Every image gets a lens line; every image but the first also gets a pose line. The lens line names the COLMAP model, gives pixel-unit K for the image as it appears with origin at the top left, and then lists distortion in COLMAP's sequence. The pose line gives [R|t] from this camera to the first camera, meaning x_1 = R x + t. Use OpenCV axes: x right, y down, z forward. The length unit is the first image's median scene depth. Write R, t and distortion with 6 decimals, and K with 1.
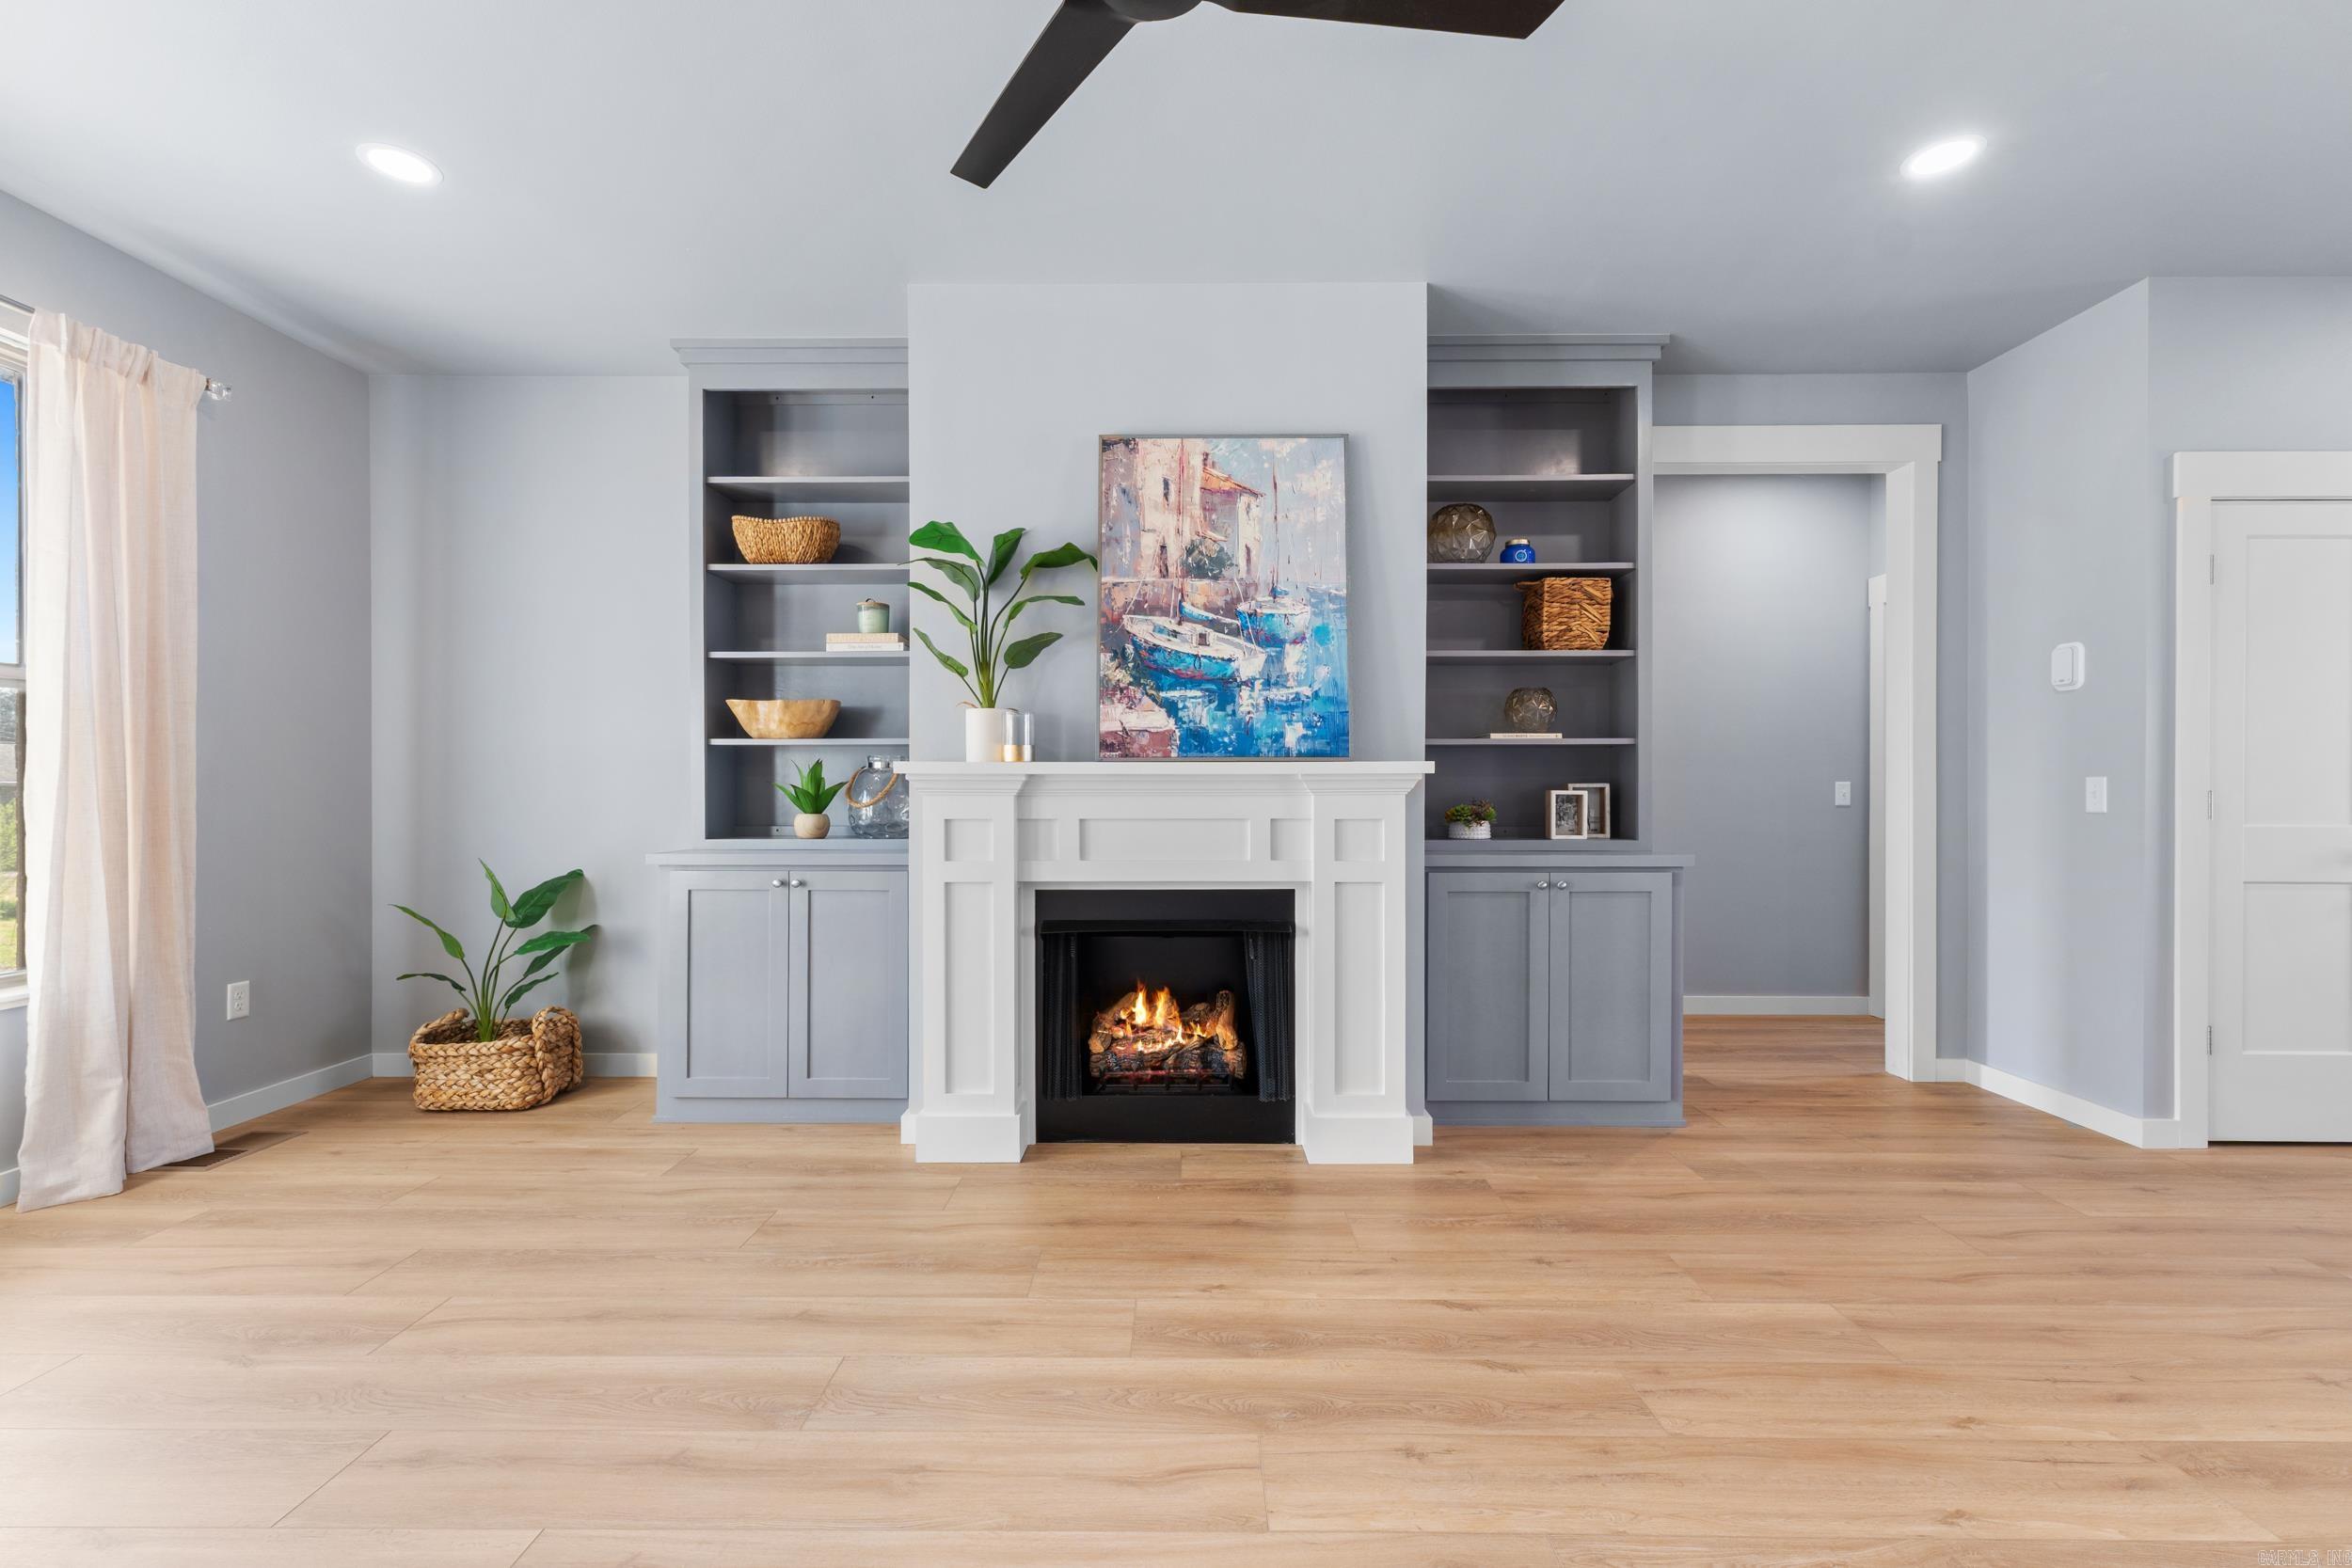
lens RADIAL K [[999.2, 0, 1183.6], [0, 999.2, 789.9], [0, 0, 1]] dist [-0.000173, 0.002685]
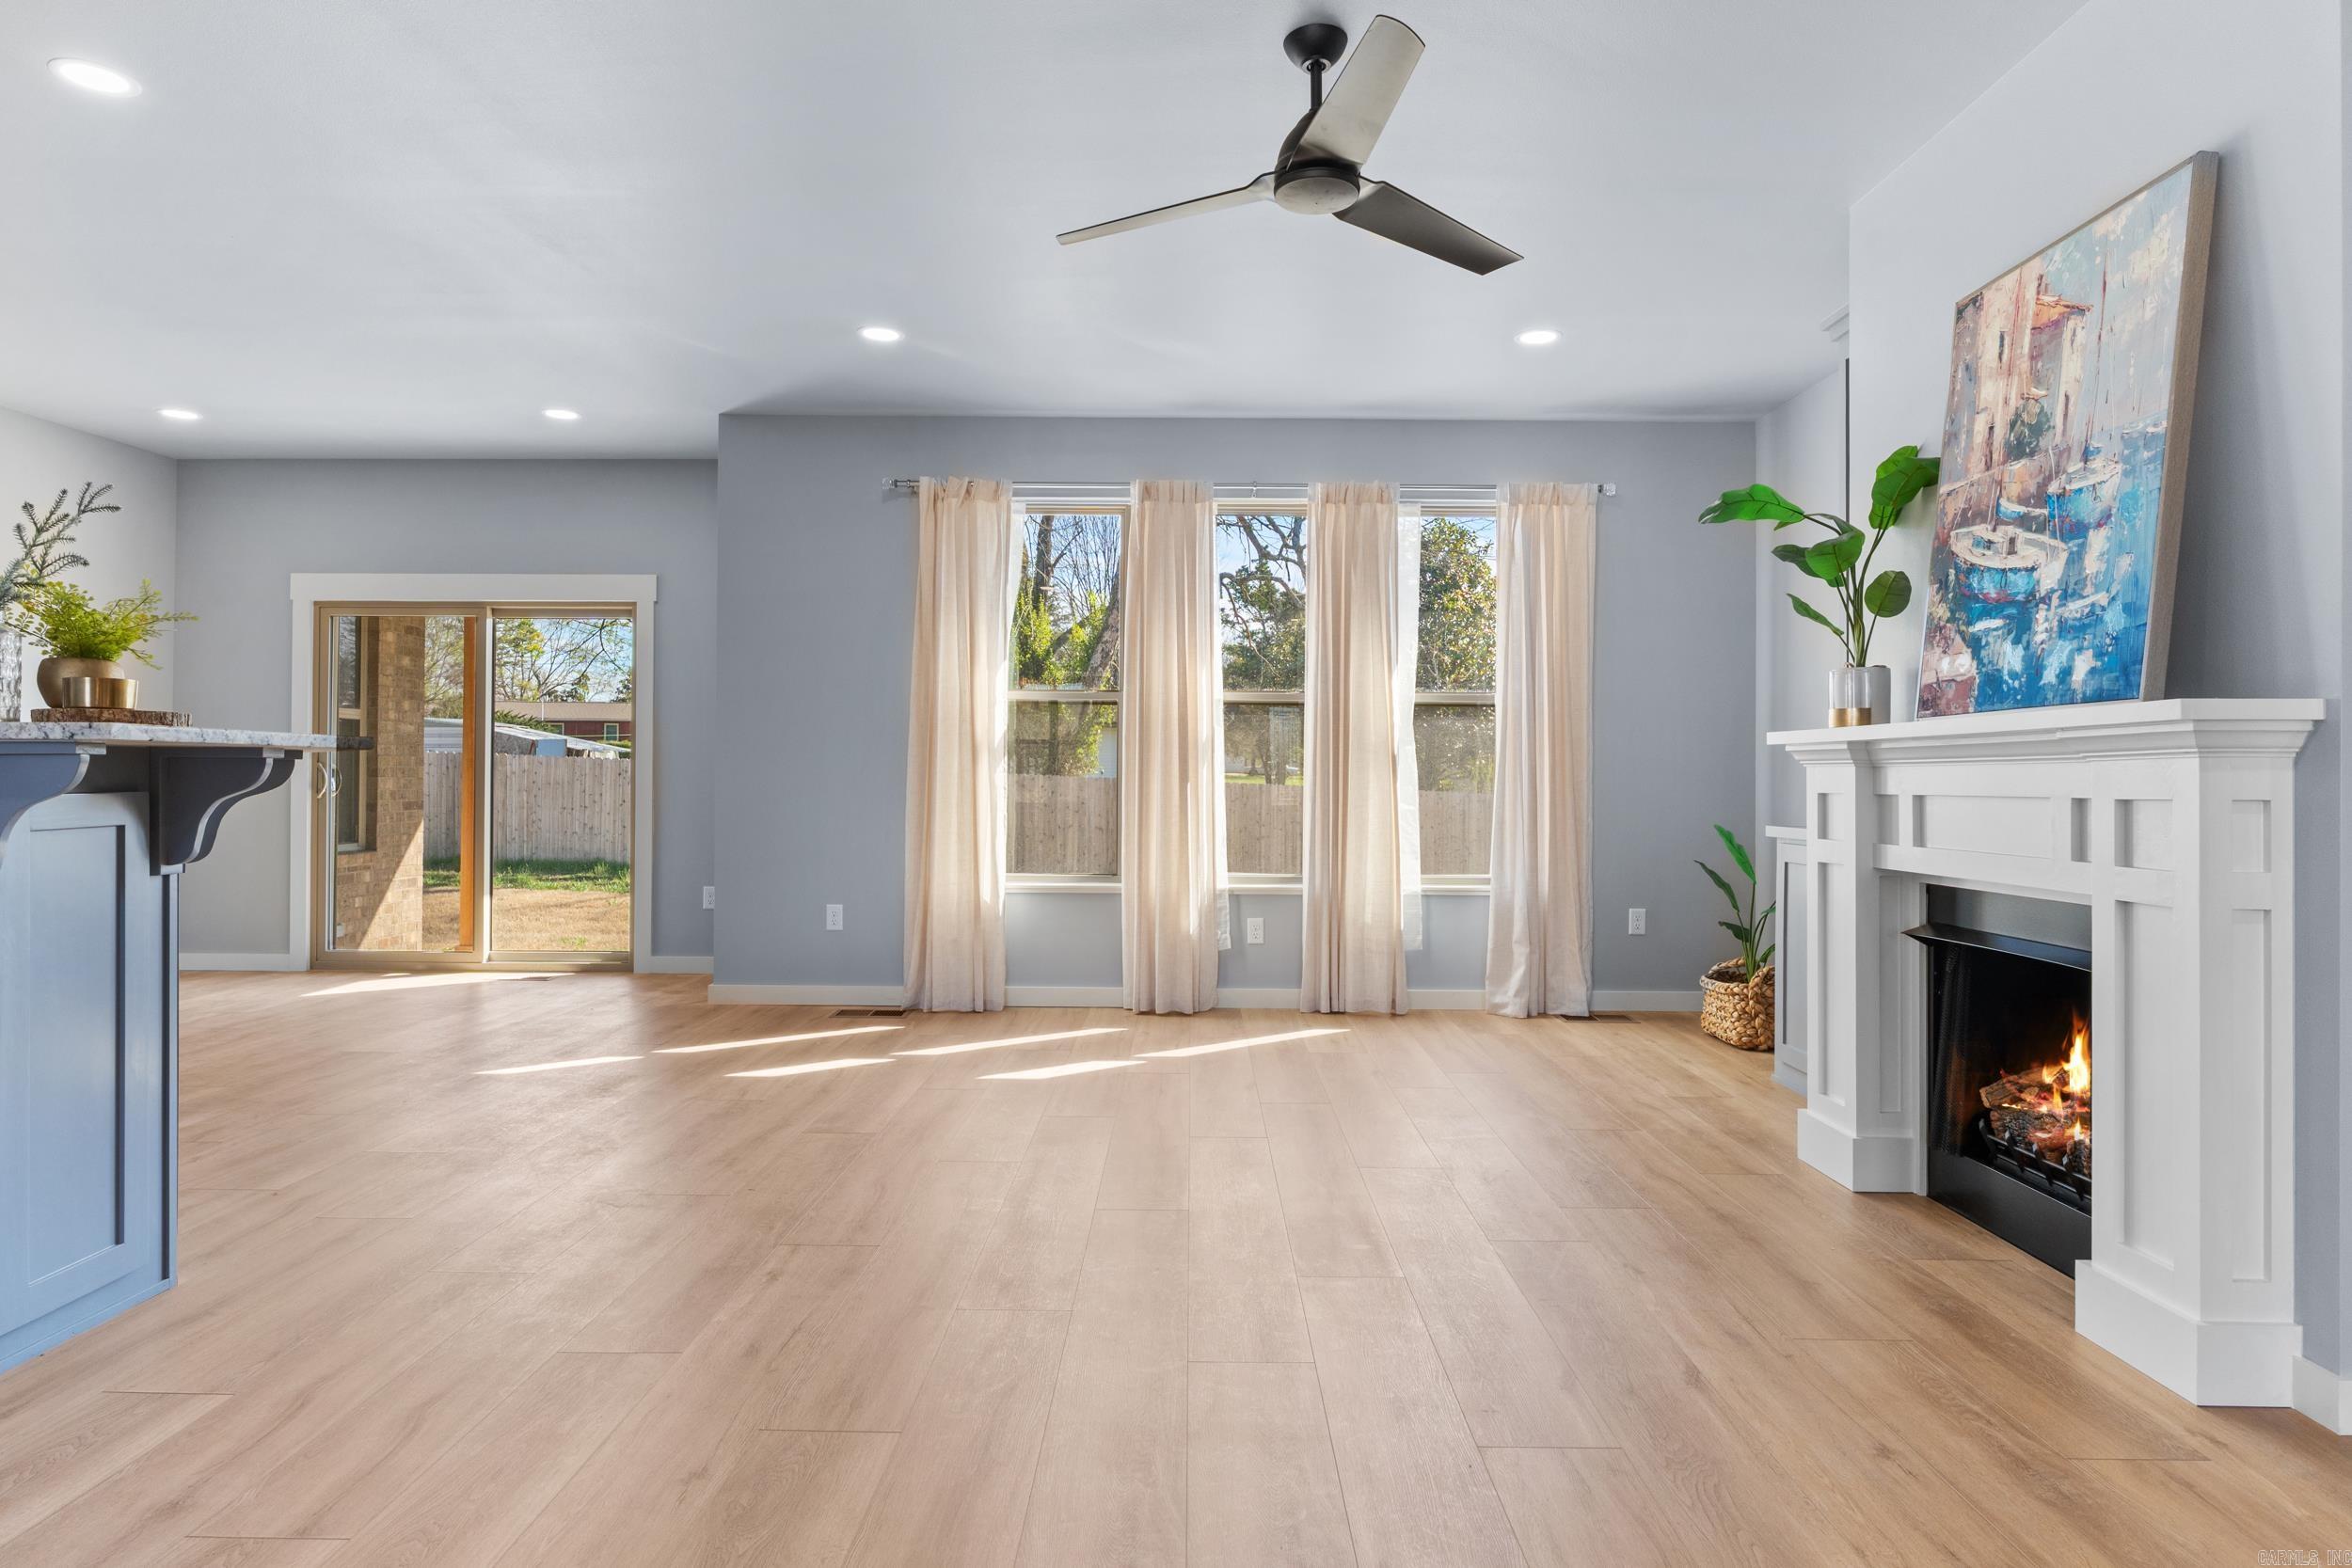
lens RADIAL K [[1322.7, 0, 1190.5], [0, 1322.7, 771.0], [0, 0, 1]] dist [-0.008535, -0.002007]
pose [[0.007080, -0.006234, -0.999956, 0.935033], [-0.008118, 0.999947, -0.006292, 0.020568], [0.999942, 0.008162, 0.007029, 0.399876]]
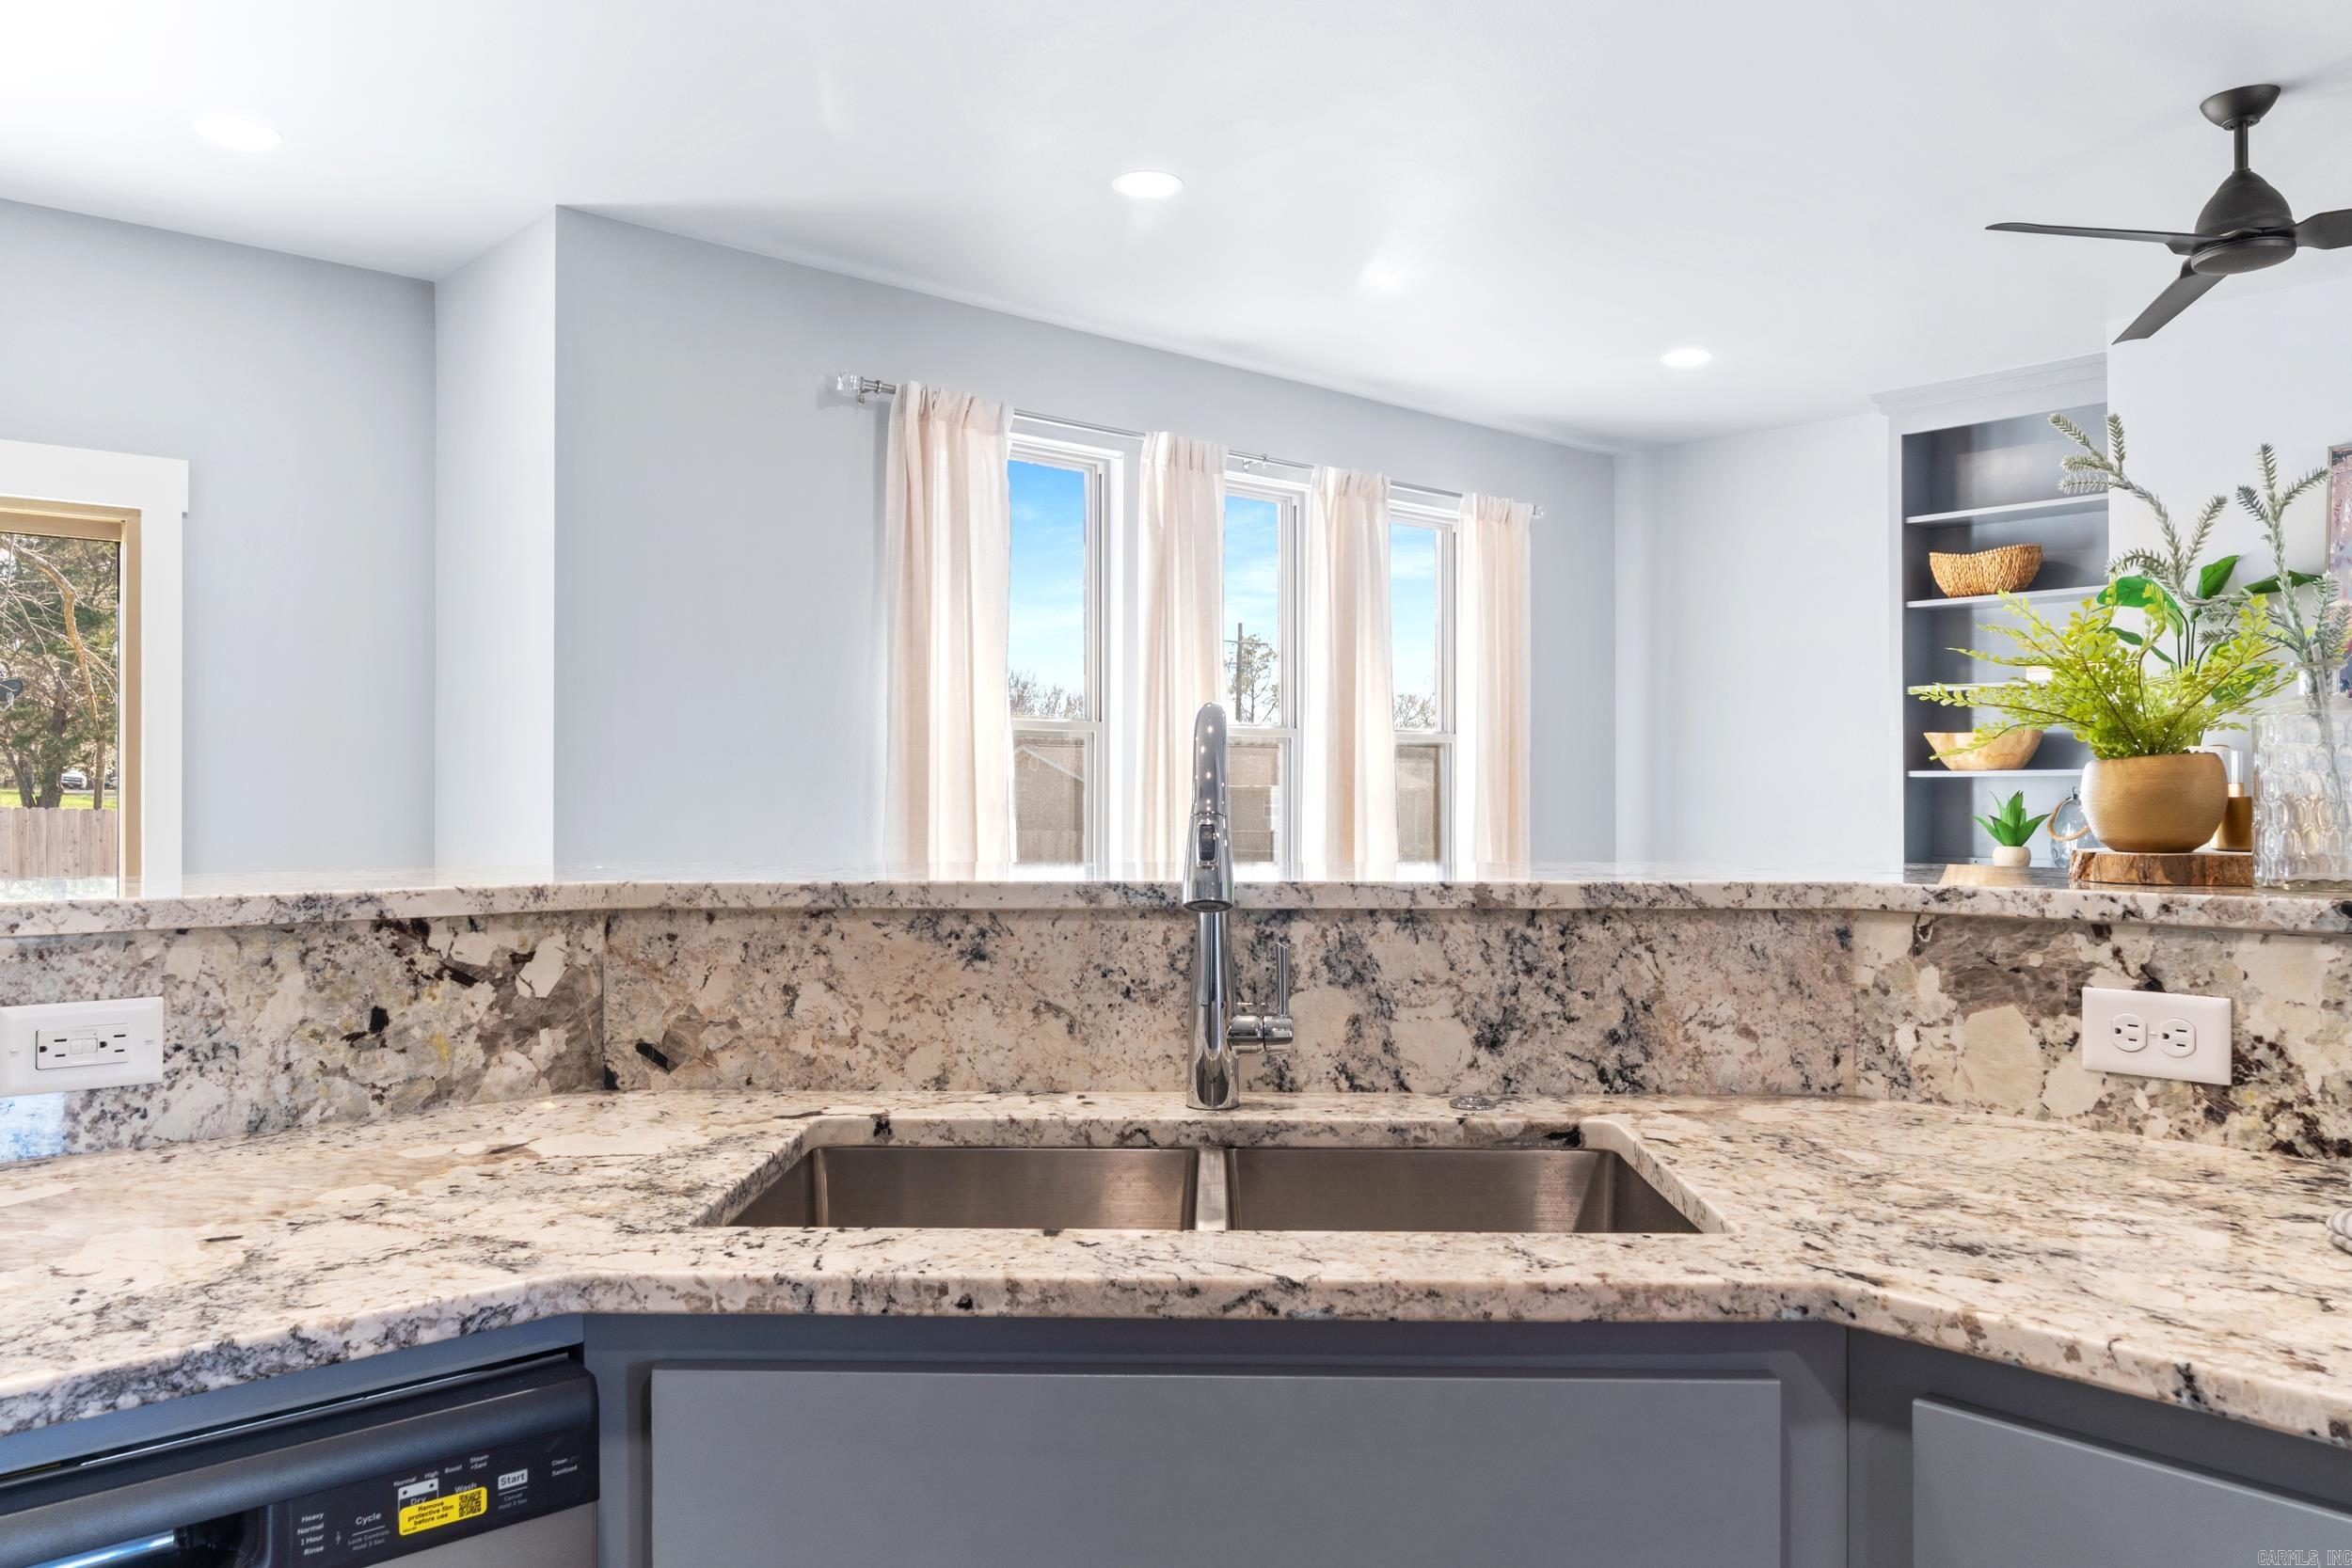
lens RADIAL K [[1665.5, 0, 1186.5], [0, 1665.5, 790.8], [0, 0, 1]] dist [-0.001415, -0.002693]
pose [[0.675463, -0.001098, -0.737393, 0.336248], [-0.000740, 0.999997, -0.002167, -0.030996], [0.737393, 0.002009, 0.675461, -0.823702]]
